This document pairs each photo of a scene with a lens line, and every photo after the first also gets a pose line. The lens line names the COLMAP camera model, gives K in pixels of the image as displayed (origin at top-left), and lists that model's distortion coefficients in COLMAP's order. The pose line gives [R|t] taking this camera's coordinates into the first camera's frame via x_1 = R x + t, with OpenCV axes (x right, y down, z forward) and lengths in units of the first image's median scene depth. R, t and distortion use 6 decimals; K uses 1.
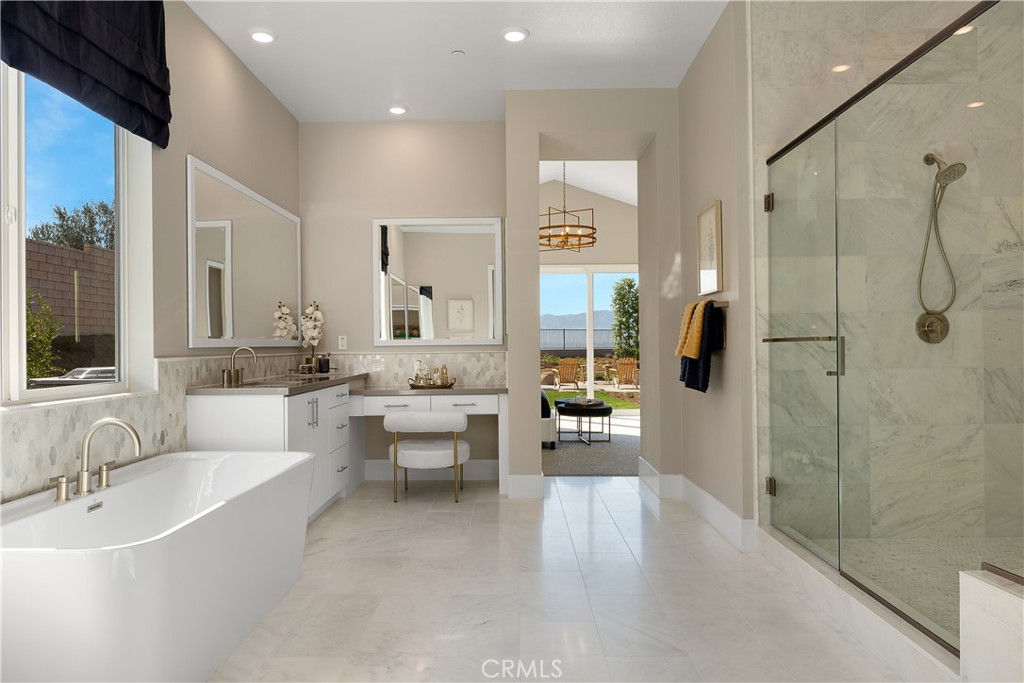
lens RADIAL K [[507.2, 0, 512.0], [0, 507.2, 341.5], [0, 0, 1]] dist [0.000032, 0.000000]
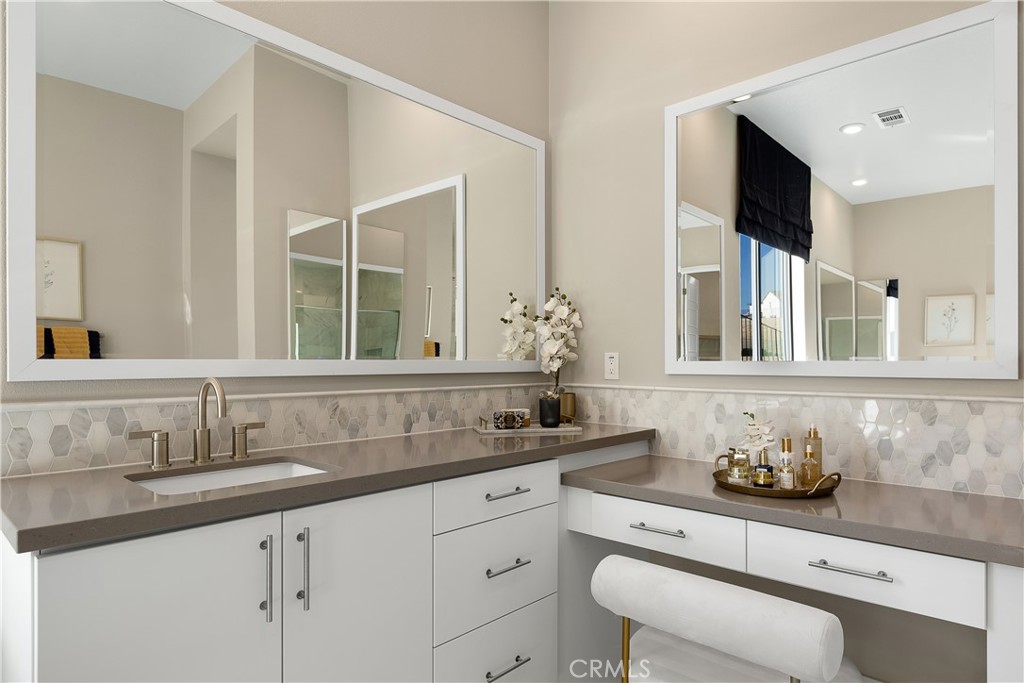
lens RADIAL K [[581.5, 0, 510.5], [0, 581.5, 358.9], [0, 0, 1]] dist [-0.001254, -0.034211]
pose [[0.724592, 0.002318, -0.689174, -0.003022], [-0.002938, 0.999996, 0.000275, -0.004653], [0.689172, 0.001826, 0.724596, 0.520450]]
